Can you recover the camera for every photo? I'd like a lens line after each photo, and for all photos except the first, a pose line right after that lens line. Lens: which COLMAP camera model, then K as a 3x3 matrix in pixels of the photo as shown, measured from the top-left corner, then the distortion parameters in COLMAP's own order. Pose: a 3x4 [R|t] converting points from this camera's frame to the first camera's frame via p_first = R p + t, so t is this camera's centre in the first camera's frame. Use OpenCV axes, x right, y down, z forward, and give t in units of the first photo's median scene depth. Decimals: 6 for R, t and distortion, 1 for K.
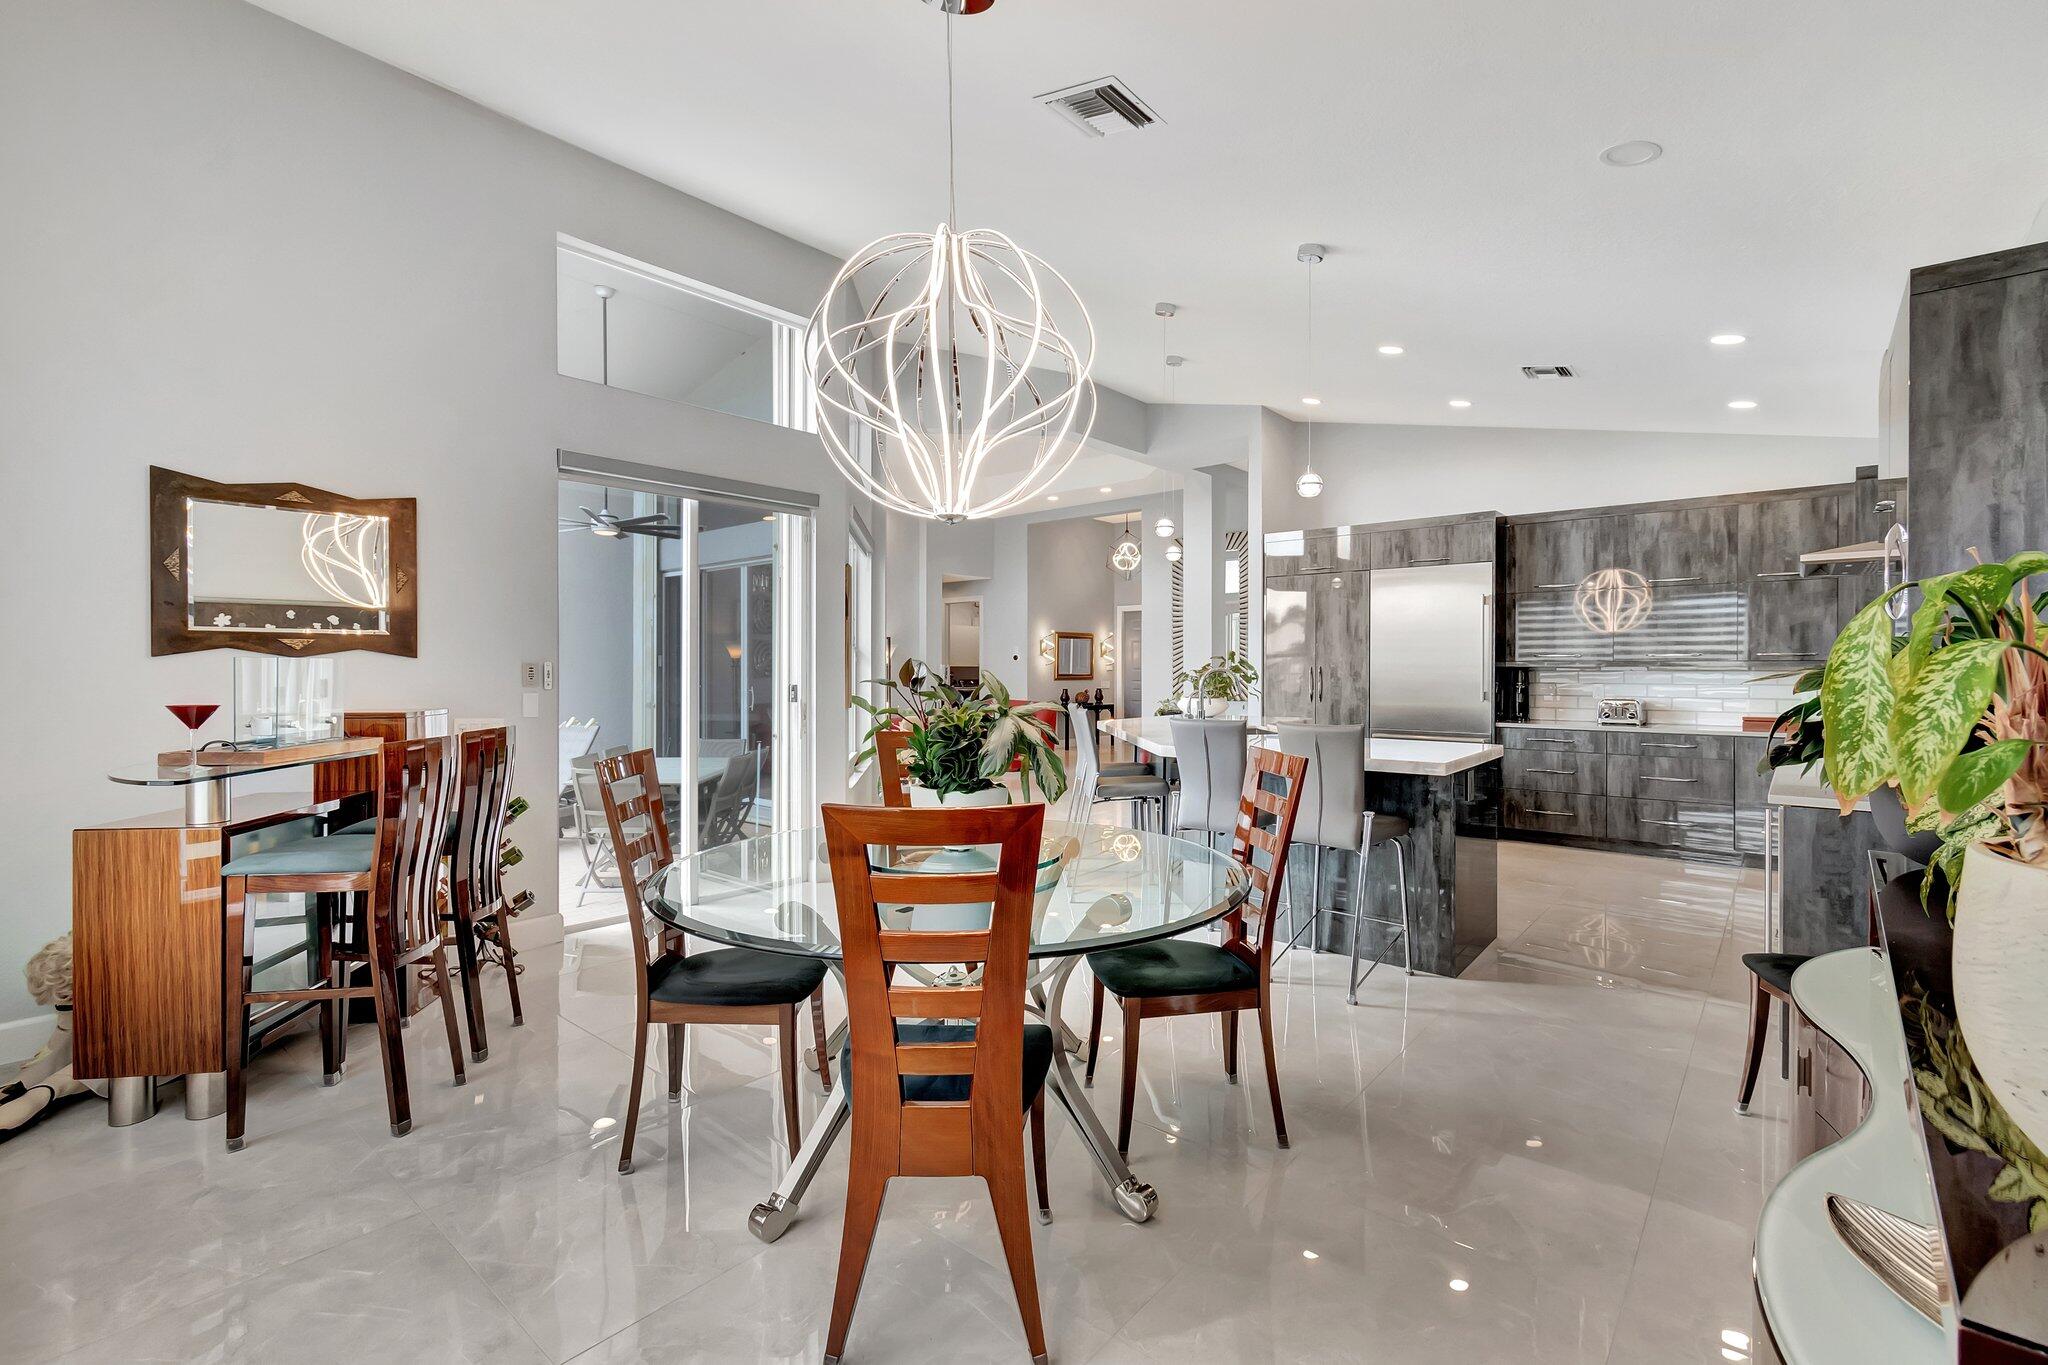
lens RADIAL K [[907.3, 0, 1015.1], [0, 907.3, 674.3], [0, 0, 1]] dist [0.001919, -0.000038]
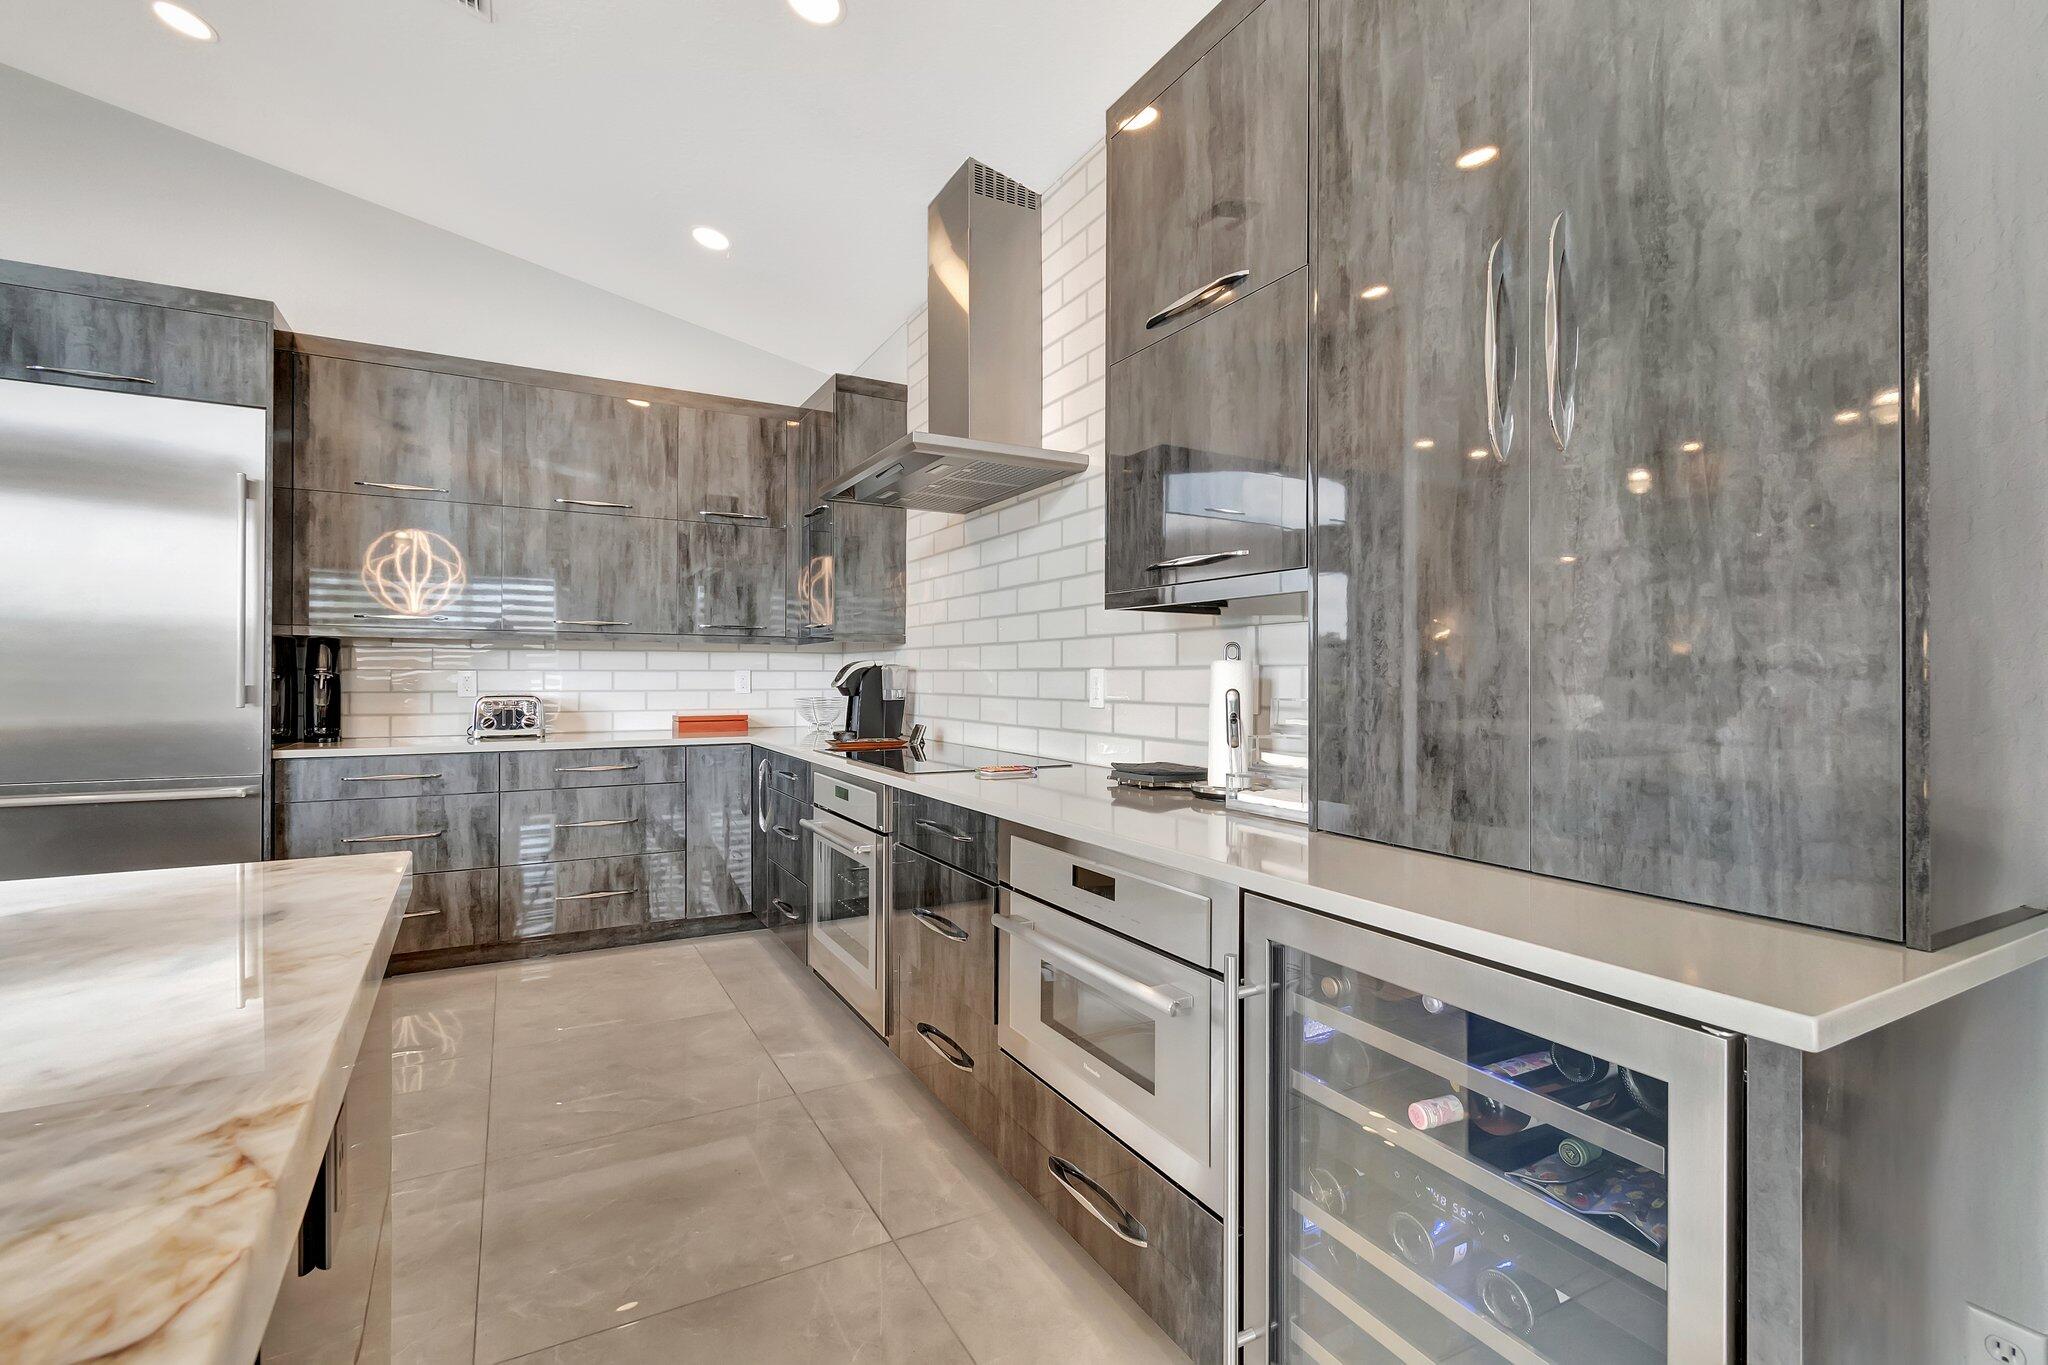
lens RADIAL K [[907.3, 0, 1015.1], [0, 907.3, 674.3], [0, 0, 1]] dist [0.001919, -0.000038]
pose [[0.351797, 0.004077, 0.936068, 0.228572], [0.004078, 0.999974, -0.005888, 0.018623], [-0.936068, 0.005889, 0.351771, 0.485046]]
